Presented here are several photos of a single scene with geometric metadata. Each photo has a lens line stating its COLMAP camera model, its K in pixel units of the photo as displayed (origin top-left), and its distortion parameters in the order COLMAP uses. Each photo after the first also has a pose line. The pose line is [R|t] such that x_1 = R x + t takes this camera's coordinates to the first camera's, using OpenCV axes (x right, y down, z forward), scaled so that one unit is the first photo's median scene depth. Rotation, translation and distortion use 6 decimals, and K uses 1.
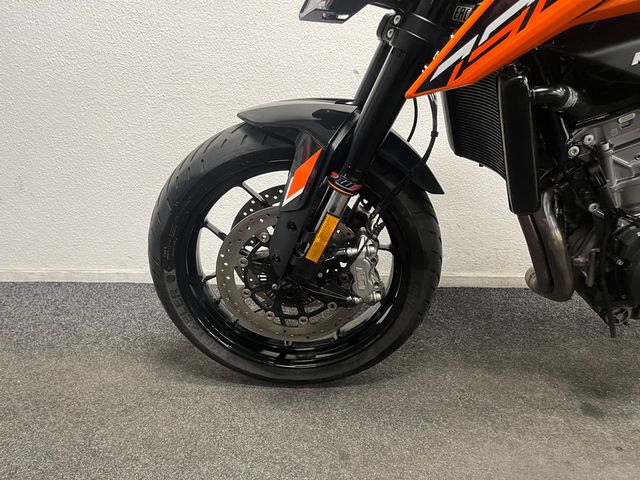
lens RADIAL K [[485.1, 0, 316.3], [0, 485.1, 242.1], [0, 0, 1]] dist [0.074346, -0.102947]
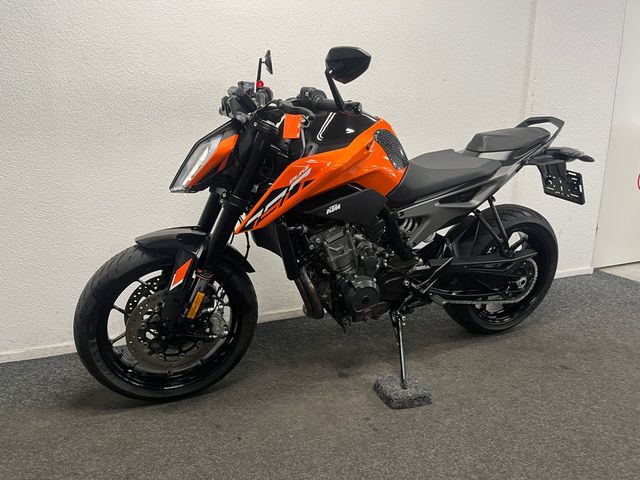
lens RADIAL K [[485.1, 0, 315.5], [0, 485.1, 239.9], [0, 0, 1]] dist [0.074346, -0.102947]
pose [[0.912657, -0.093181, 0.397964, -0.254686], [0.132426, 0.988558, -0.072230, -0.052309], [-0.386680, 0.118622, 0.914553, -0.803937]]
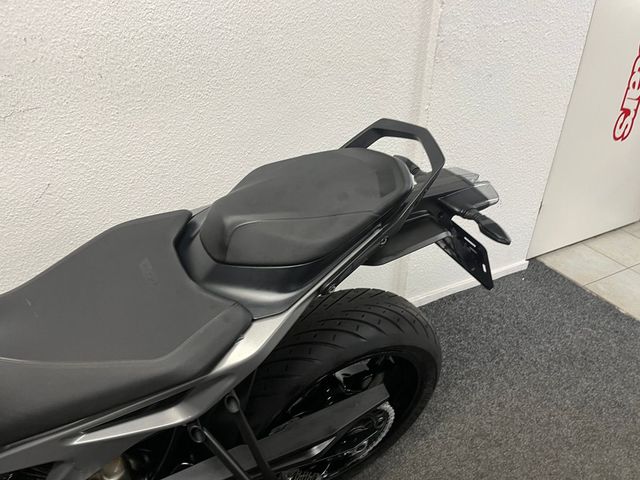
lens RADIAL K [[485.1, 0, 322.6], [0, 485.1, 239.9], [0, 0, 1]] dist [0.074346, -0.102947]
pose [[0.879239, -0.241243, 0.410779, 1.098945], [0.151881, 0.959251, 0.238262, -0.675414], [-0.451520, -0.147100, 0.880052, 0.032143]]
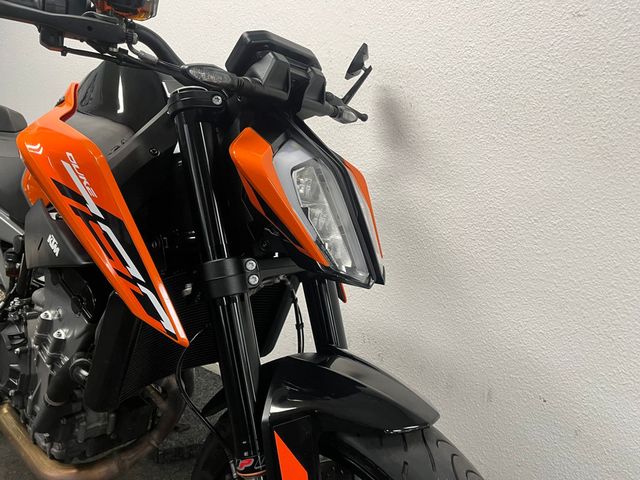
lens RADIAL K [[485.1, 0, 321.2], [0, 485.1, 240.8], [0, 0, 1]] dist [0.074346, -0.102947]
pose [[0.806486, 0.184250, -0.561811, 1.827087], [-0.251752, 0.966776, -0.044333, -0.380146], [0.534977, 0.177191, 0.826077, 0.230030]]
